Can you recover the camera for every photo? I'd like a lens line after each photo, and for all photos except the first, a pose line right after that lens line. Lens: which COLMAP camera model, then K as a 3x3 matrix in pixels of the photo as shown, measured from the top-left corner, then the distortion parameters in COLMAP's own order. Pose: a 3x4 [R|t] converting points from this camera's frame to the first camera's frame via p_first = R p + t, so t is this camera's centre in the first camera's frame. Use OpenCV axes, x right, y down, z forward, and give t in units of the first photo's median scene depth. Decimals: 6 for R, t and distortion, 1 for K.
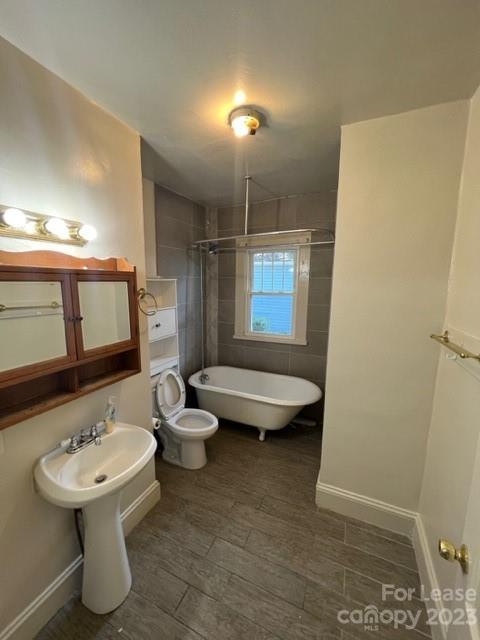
lens RADIAL K [[256.2, 0, 238.8], [0, 256.2, 320.8], [0, 0, 1]] dist [-0.000772, 0.001045]
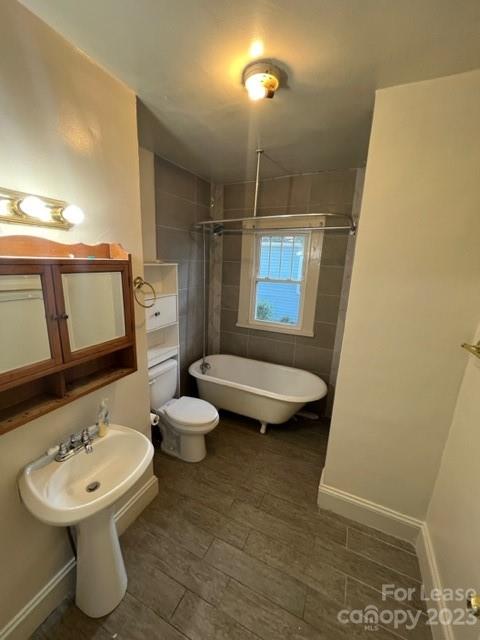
lens RADIAL K [[256.2, 0, 239.2], [0, 256.2, 320.2], [0, 0, 1]] dist [-0.000772, 0.001045]
pose [[0.999508, 0.031308, -0.001961, -0.019614], [-0.031052, 0.996321, 0.079872, -0.061419], [0.004454, -0.079772, 0.996803, 0.097756]]
